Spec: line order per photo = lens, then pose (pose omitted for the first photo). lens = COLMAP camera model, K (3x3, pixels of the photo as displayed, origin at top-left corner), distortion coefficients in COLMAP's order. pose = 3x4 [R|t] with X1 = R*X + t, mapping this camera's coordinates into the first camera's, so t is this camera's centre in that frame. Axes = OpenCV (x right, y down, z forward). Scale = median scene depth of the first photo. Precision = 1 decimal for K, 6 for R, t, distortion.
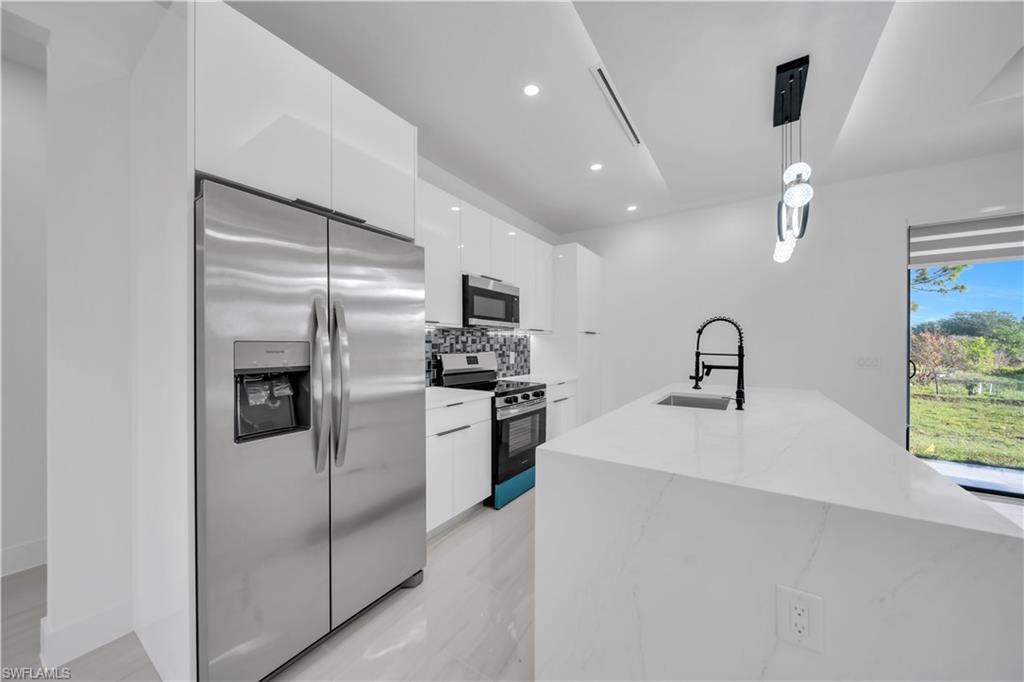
lens RADIAL K [[352.8, 0, 511.8], [0, 352.8, 347.5], [0, 0, 1]] dist [0.000150, -0.000127]
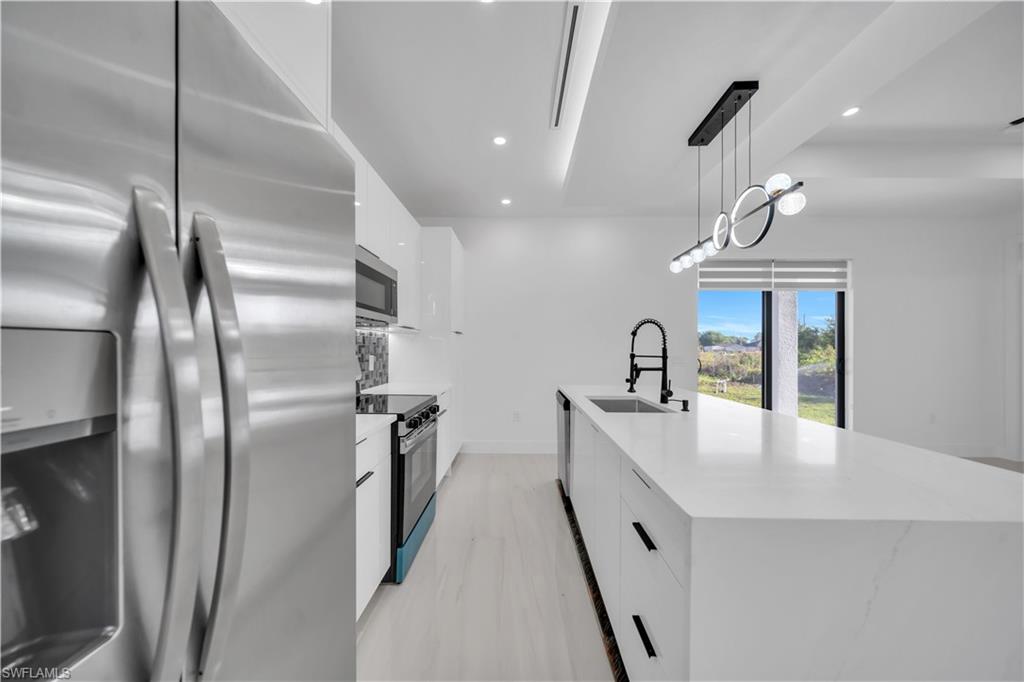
lens RADIAL K [[352.8, 0, 511.8], [0, 352.8, 347.5], [0, 0, 1]] dist [0.000150, -0.000127]
pose [[0.839594, 0.002287, 0.543209, -0.188386], [0.000182, 0.999990, -0.004492, -0.000859], [-0.543214, 0.003870, 0.839586, 0.238998]]
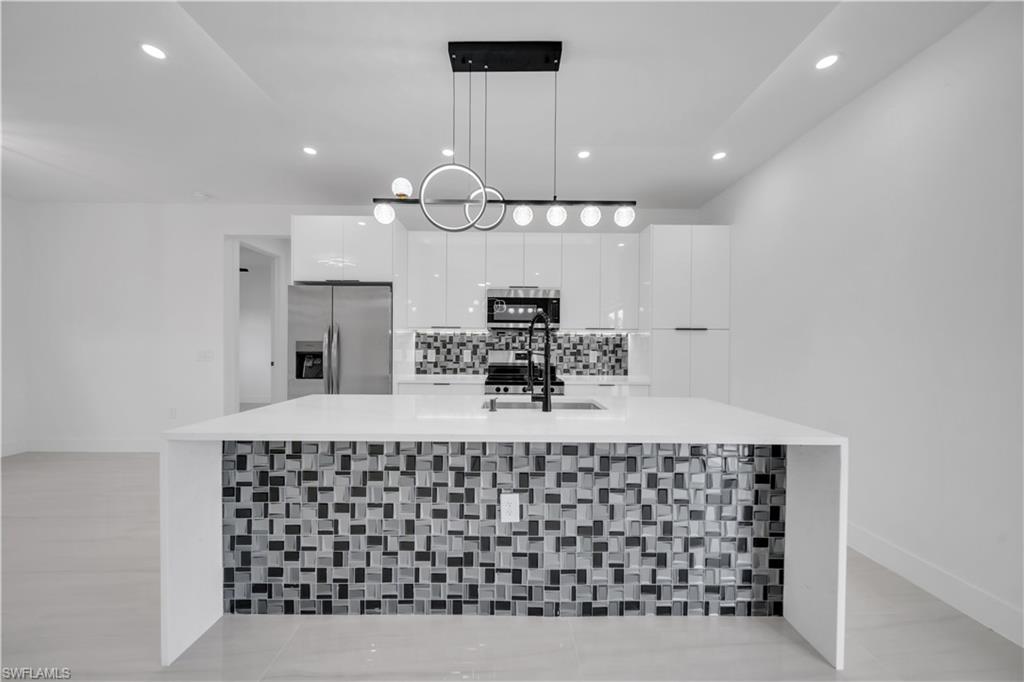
lens RADIAL K [[352.8, 0, 511.8], [0, 352.8, 347.5], [0, 0, 1]] dist [0.000150, -0.000127]
pose [[0.566078, 0.012842, -0.824252, 0.833705], [-0.010211, 0.999911, 0.008567, -0.004371], [0.824288, 0.003567, 0.566159, 0.289167]]
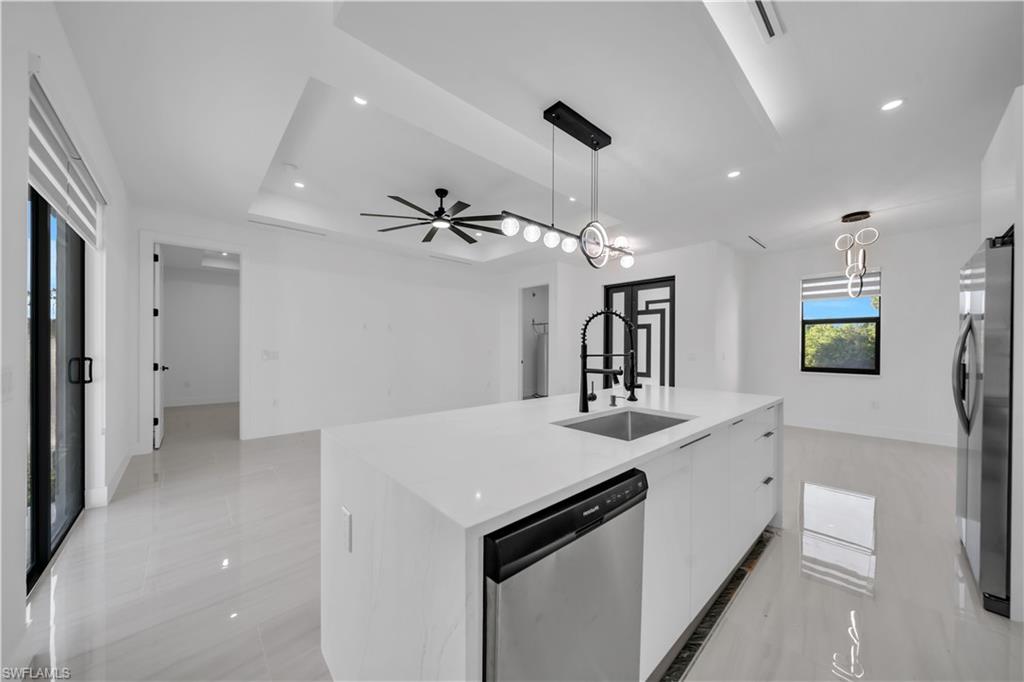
lens RADIAL K [[352.8, 0, 511.8], [0, 352.8, 347.5], [0, 0, 1]] dist [0.000150, -0.000127]
pose [[-0.971379, -0.006214, 0.237452, 0.394333], [-0.004913, 0.999970, 0.006068, -0.003278], [-0.237483, 0.004728, -0.971380, 1.194799]]
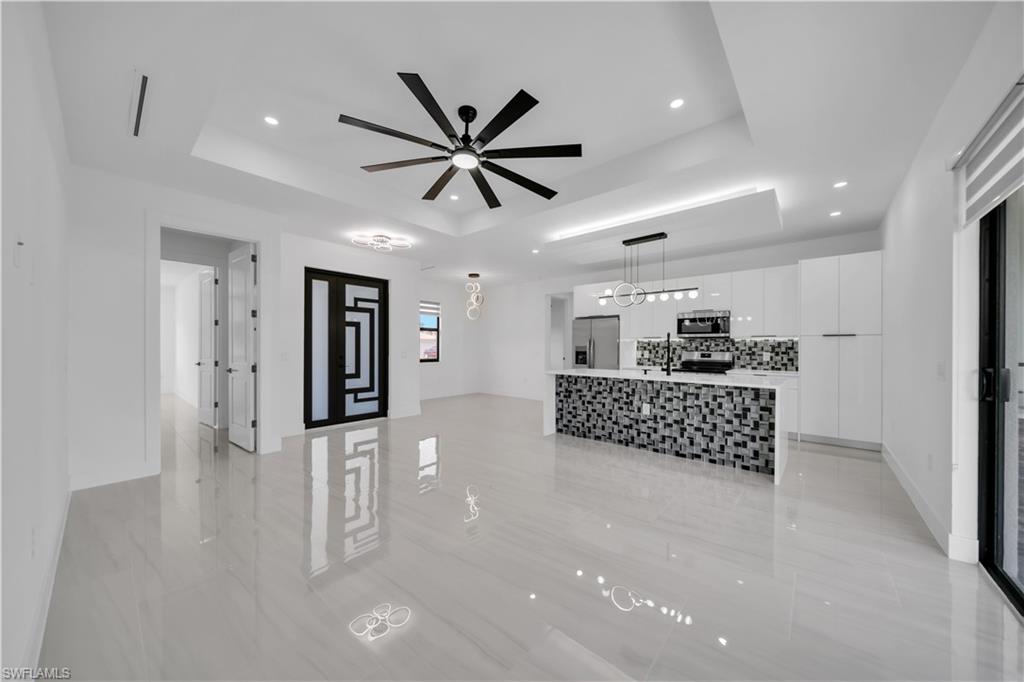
lens RADIAL K [[352.8, 0, 511.8], [0, 352.8, 347.5], [0, 0, 1]] dist [0.000150, -0.000127]
pose [[-0.123288, 0.001692, -0.992369, 1.753515], [-0.007406, 0.999969, 0.002626, -0.002428], [0.992343, 0.007673, -0.123272, 0.235932]]
